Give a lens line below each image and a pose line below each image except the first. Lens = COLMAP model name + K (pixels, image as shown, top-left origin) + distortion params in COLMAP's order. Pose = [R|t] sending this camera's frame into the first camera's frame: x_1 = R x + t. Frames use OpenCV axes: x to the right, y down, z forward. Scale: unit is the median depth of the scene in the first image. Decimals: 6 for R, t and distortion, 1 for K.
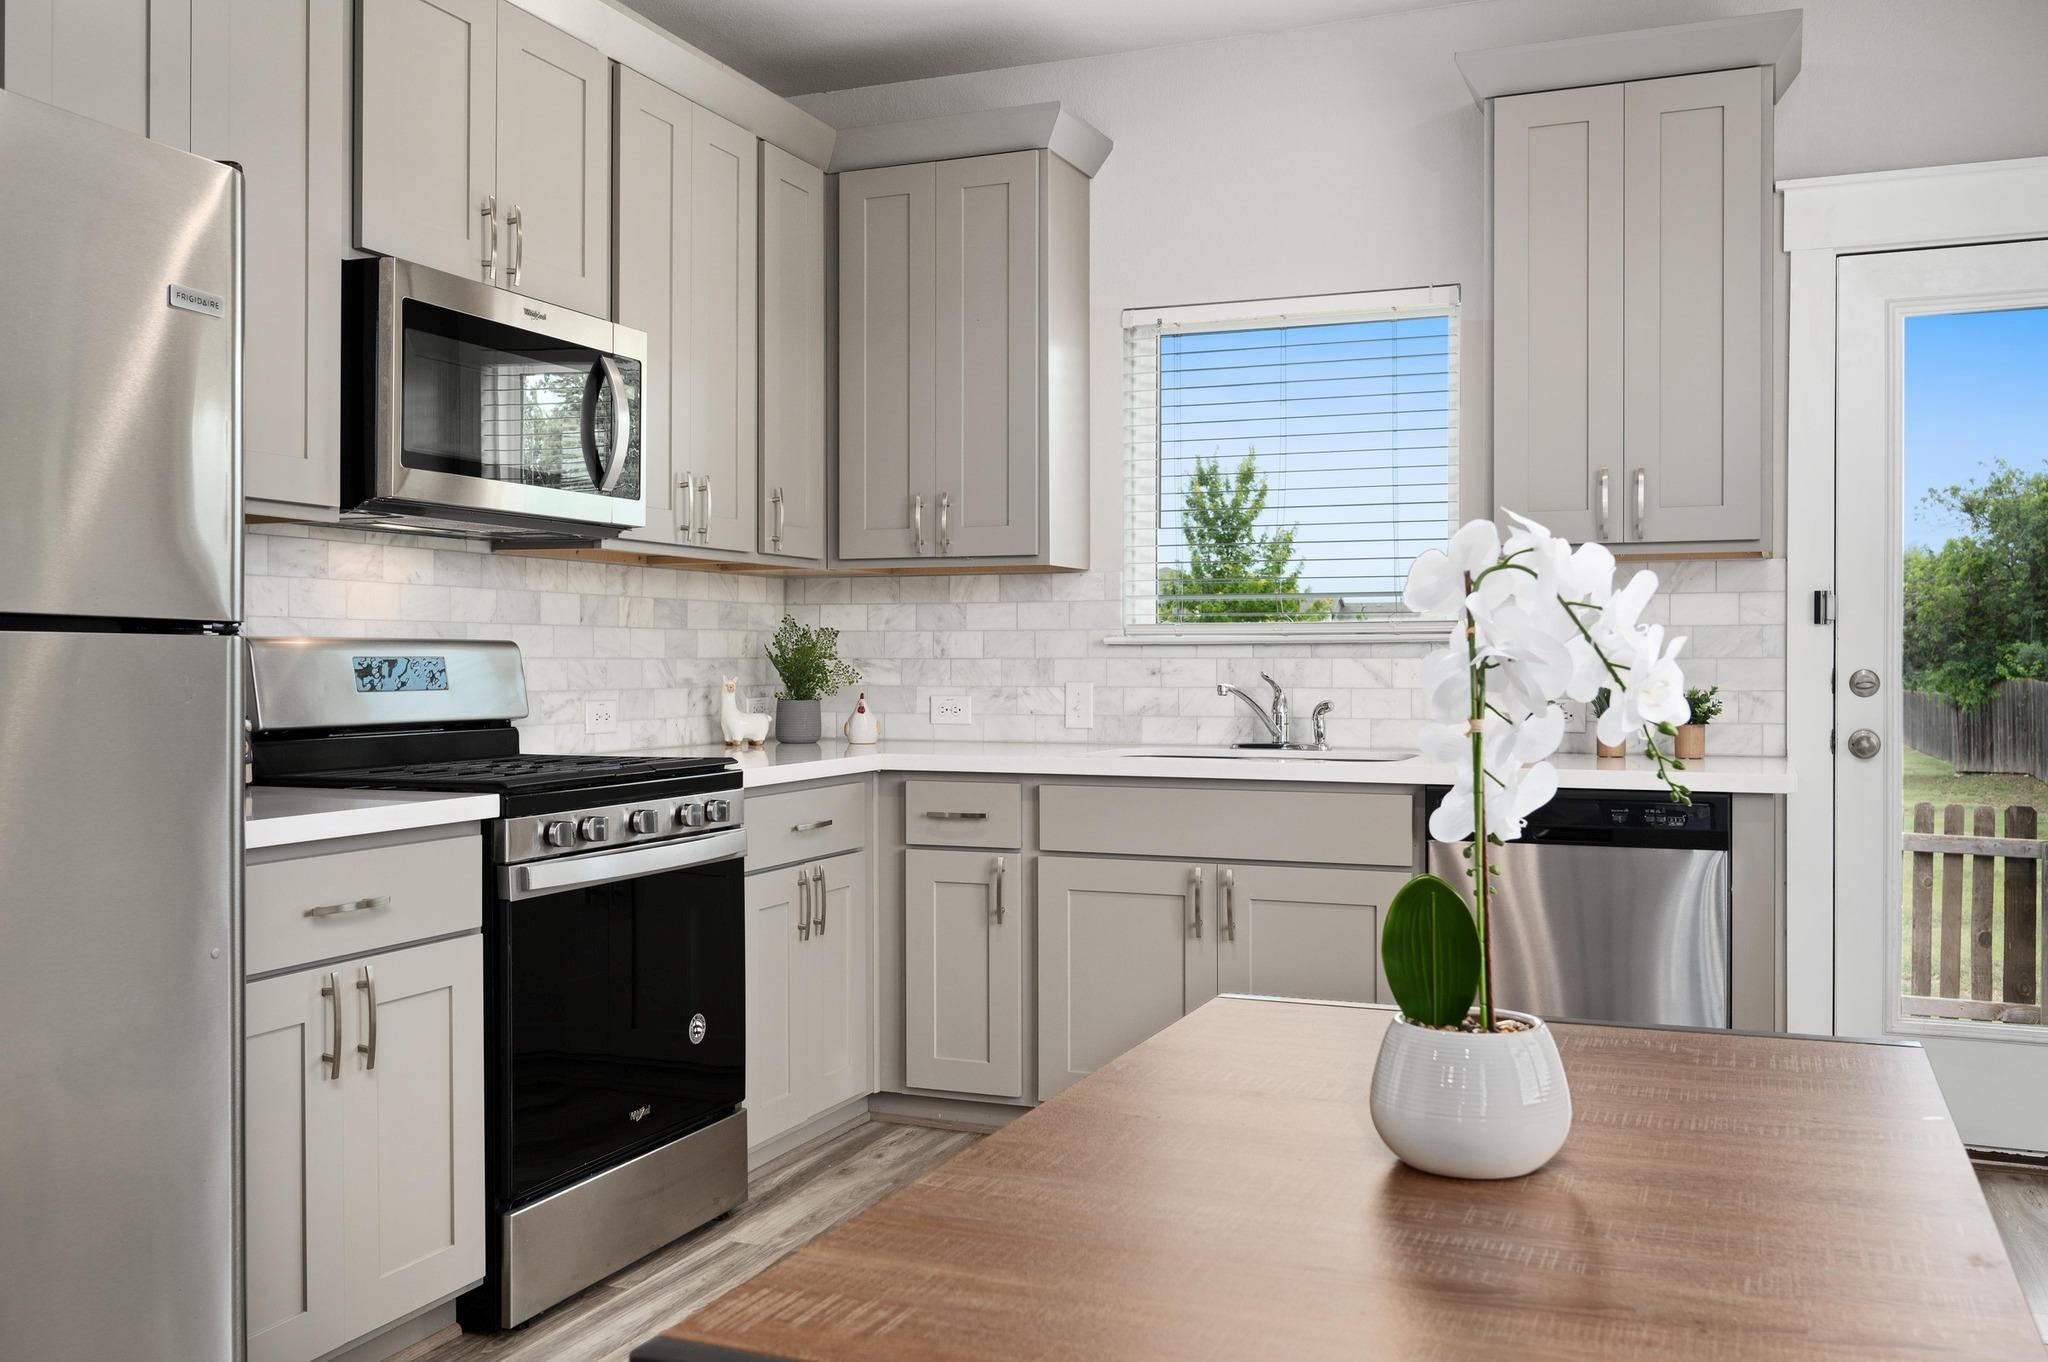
lens RADIAL K [[1768.2, 0, 1022.4], [0, 1768.2, 671.9], [0, 0, 1]] dist [0.002770, 0.002359]
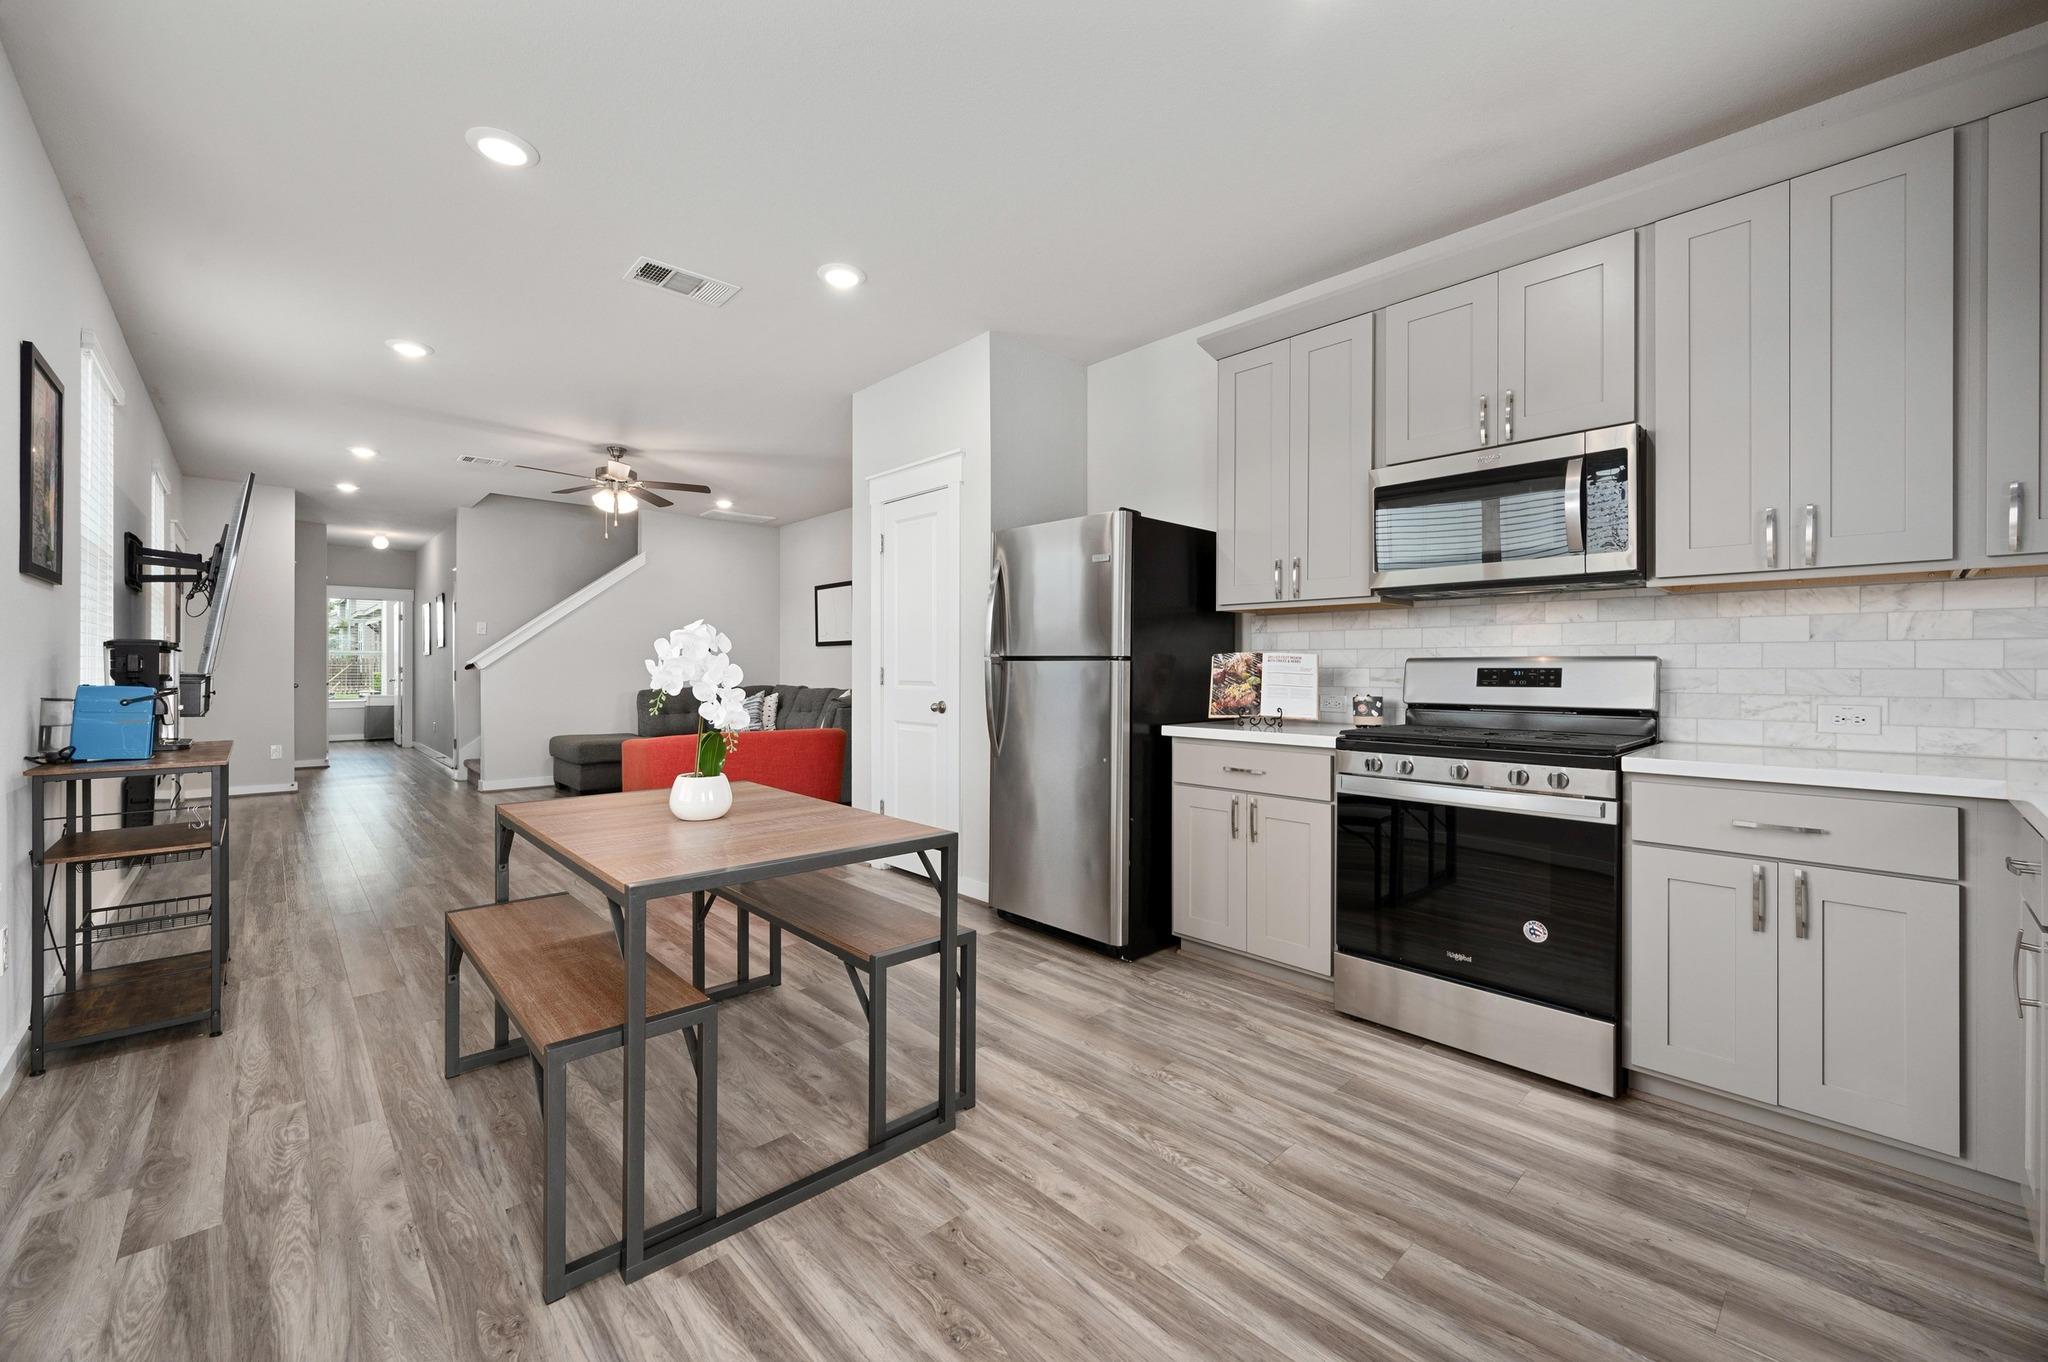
lens RADIAL K [[813.0, 0, 1028.9], [0, 813.0, 671.9], [0, 0, 1]] dist [-0.002227, -0.000107]
pose [[-0.408148, 0.004972, -0.912902, 0.476536], [-0.006934, 0.999939, 0.008546, -0.006575], [0.912890, 0.009818, -0.408088, 0.748482]]
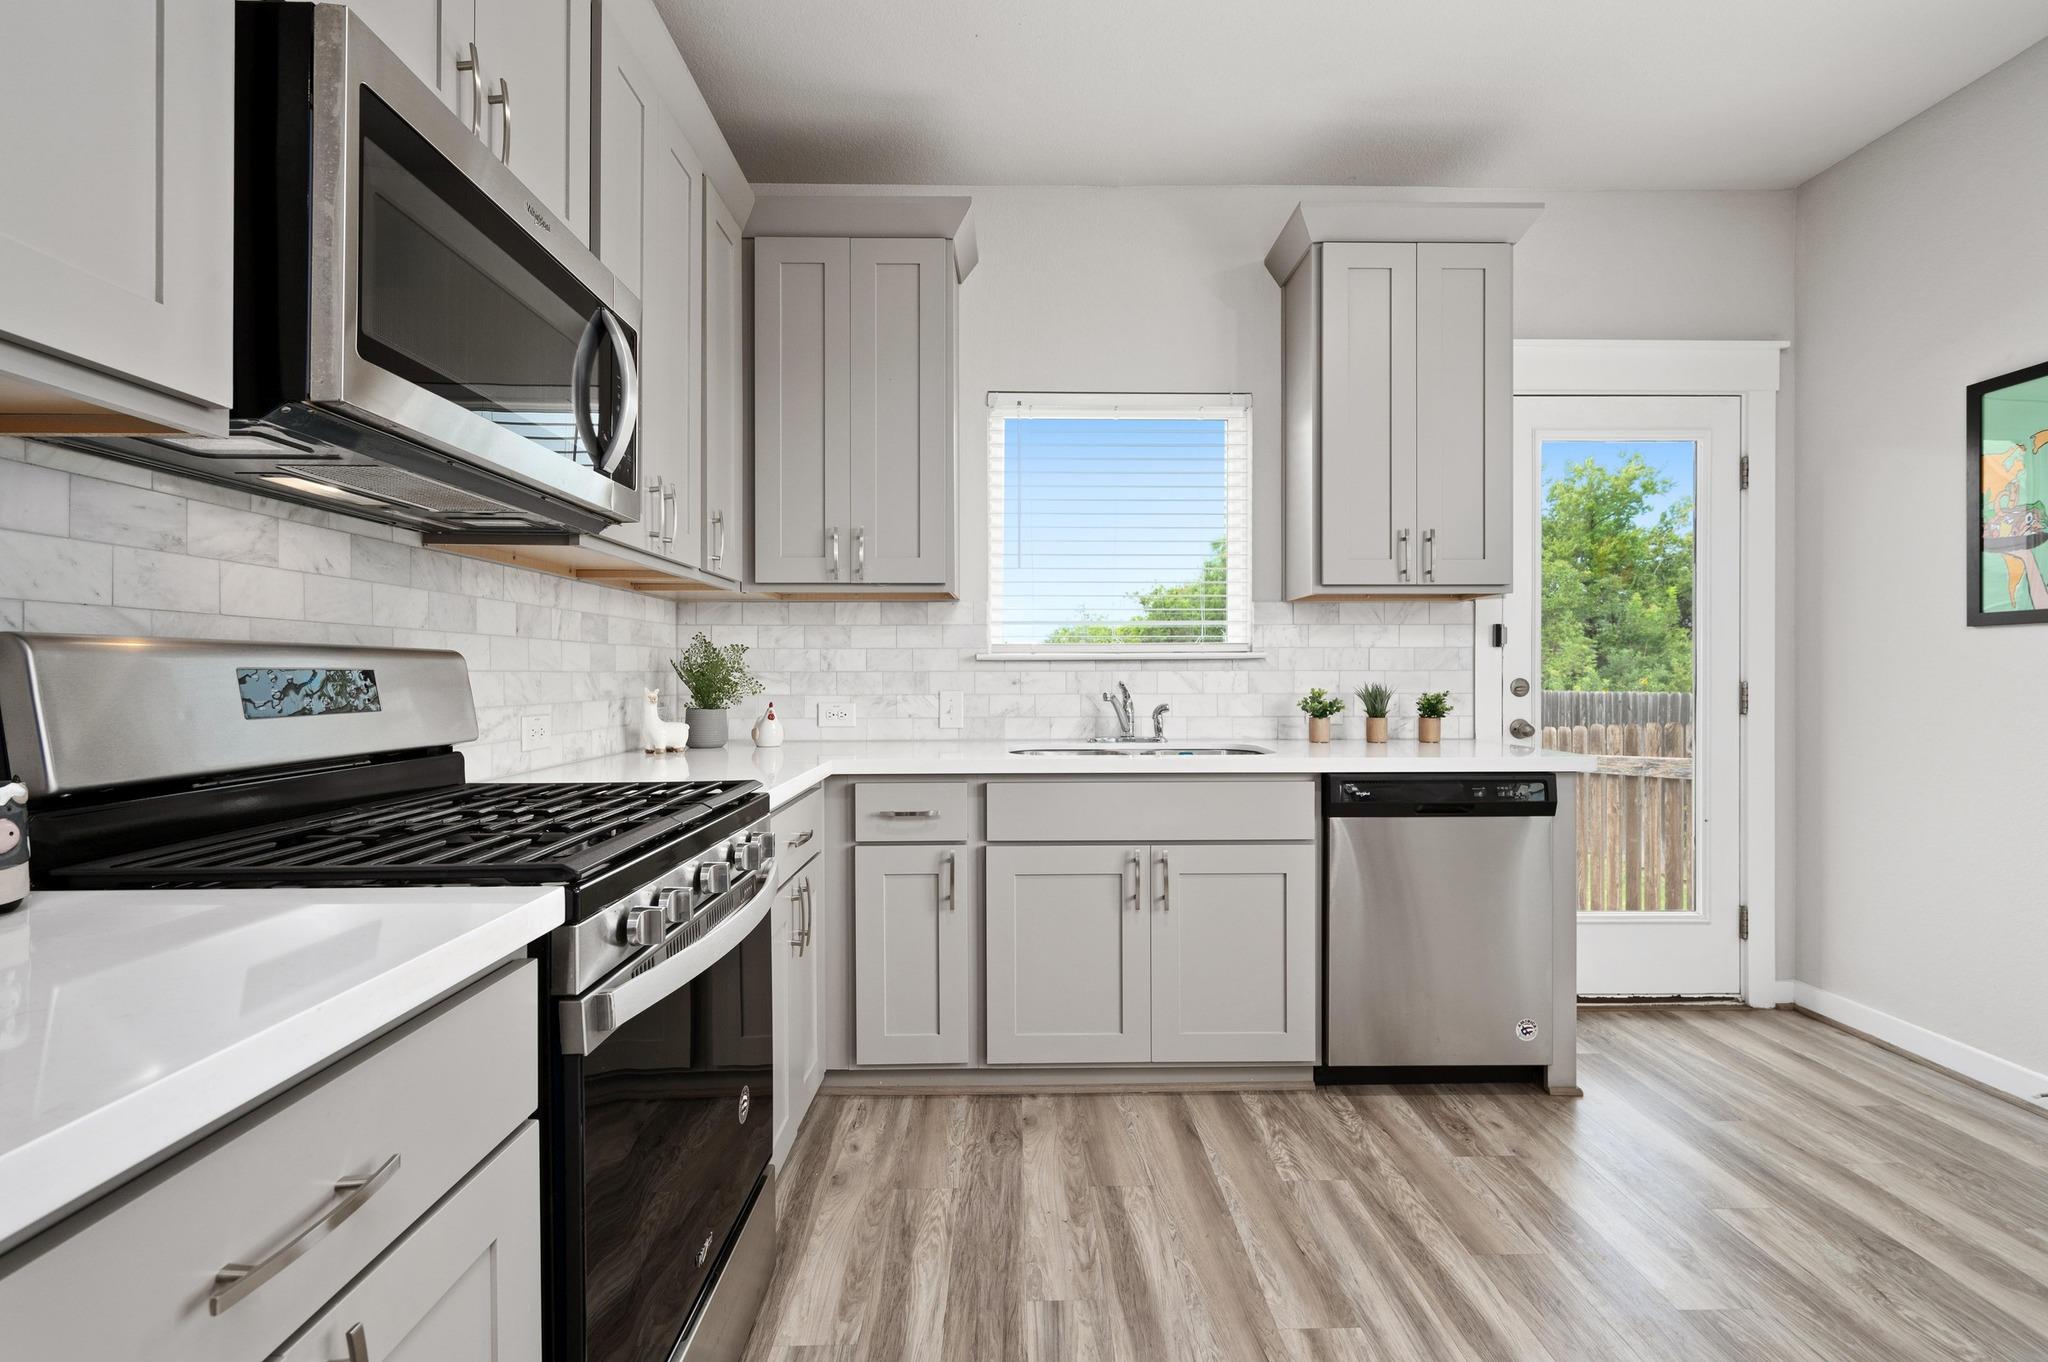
lens RADIAL K [[906.4, 0, 1031.3], [0, 906.4, 675.4], [0, 0, 1]] dist [-0.001820, -0.000309]
pose [[0.917697, -0.002840, 0.397272, -0.192272], [0.004929, 0.999979, -0.004237, -0.002145], [-0.397251, 0.005847, 0.917691, 0.455314]]
